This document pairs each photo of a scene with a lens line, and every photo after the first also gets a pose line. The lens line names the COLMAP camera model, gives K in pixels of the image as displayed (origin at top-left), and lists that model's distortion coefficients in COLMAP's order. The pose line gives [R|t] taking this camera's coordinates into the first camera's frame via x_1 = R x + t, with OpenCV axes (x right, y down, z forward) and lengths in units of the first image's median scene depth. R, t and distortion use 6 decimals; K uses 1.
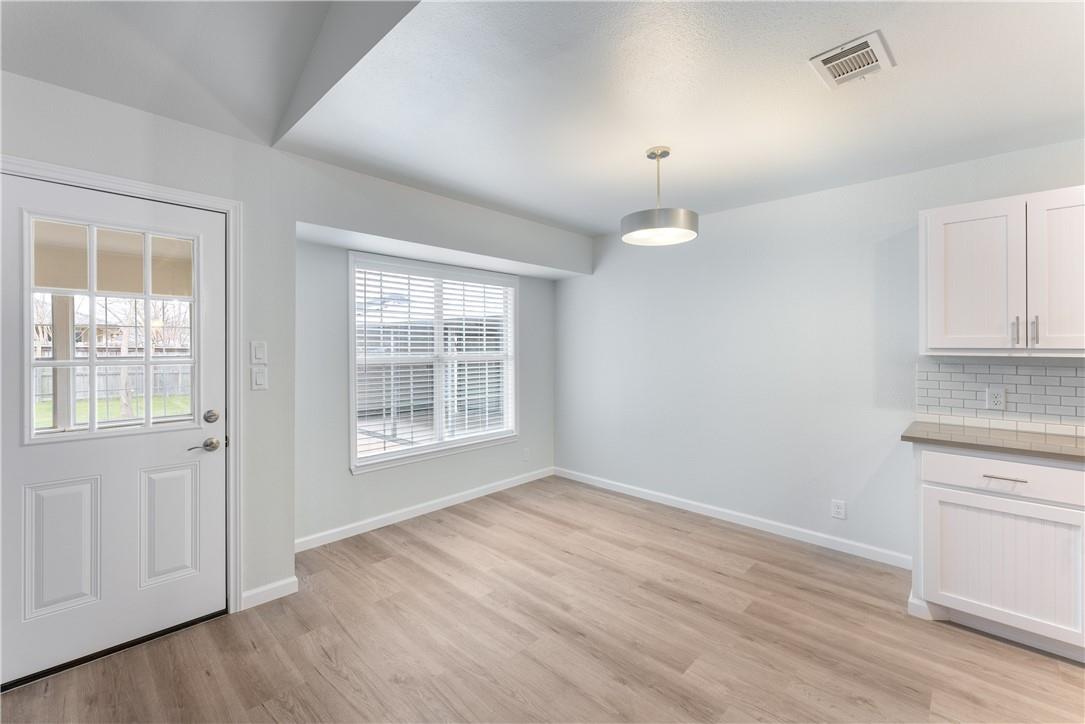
lens RADIAL K [[462.6, 0, 540.4], [0, 462.6, 346.2], [0, 0, 1]] dist [0.001531, 0.000206]
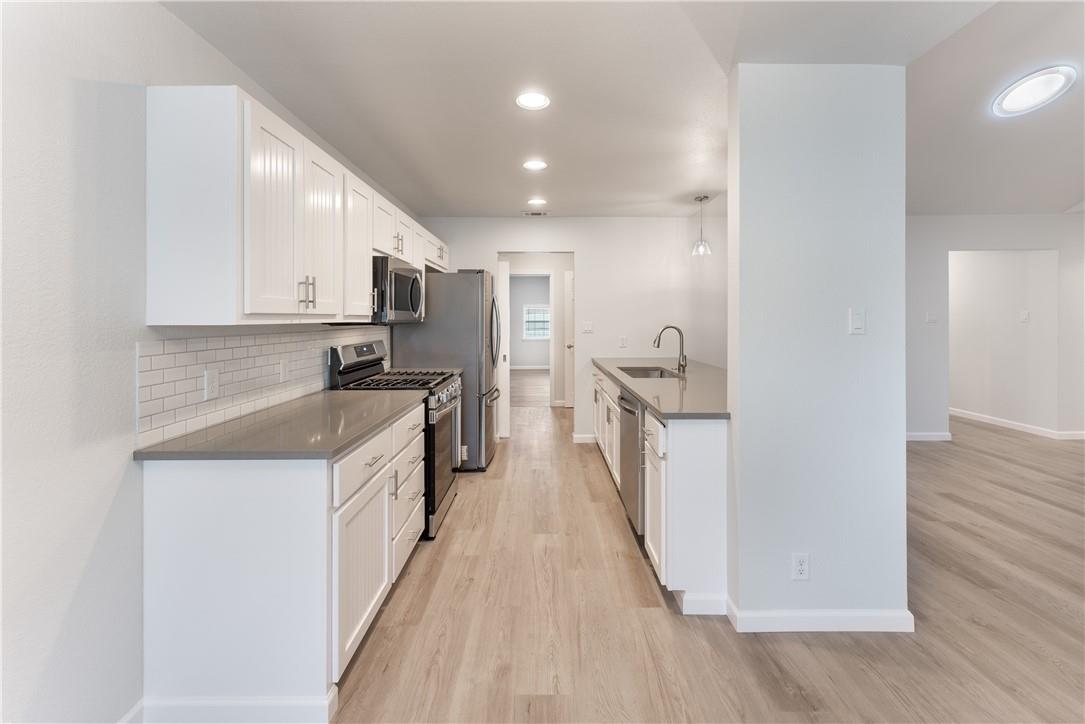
lens RADIAL K [[473.4, 0, 534.6], [0, 473.4, 312.6], [0, 0, 1]] dist [-0.002782, -0.000593]
pose [[-0.677527, 0.002352, 0.735494, 0.112980], [0.000988, 0.999997, -0.002288, 0.005420], [-0.735497, -0.000824, -0.677527, 1.224426]]
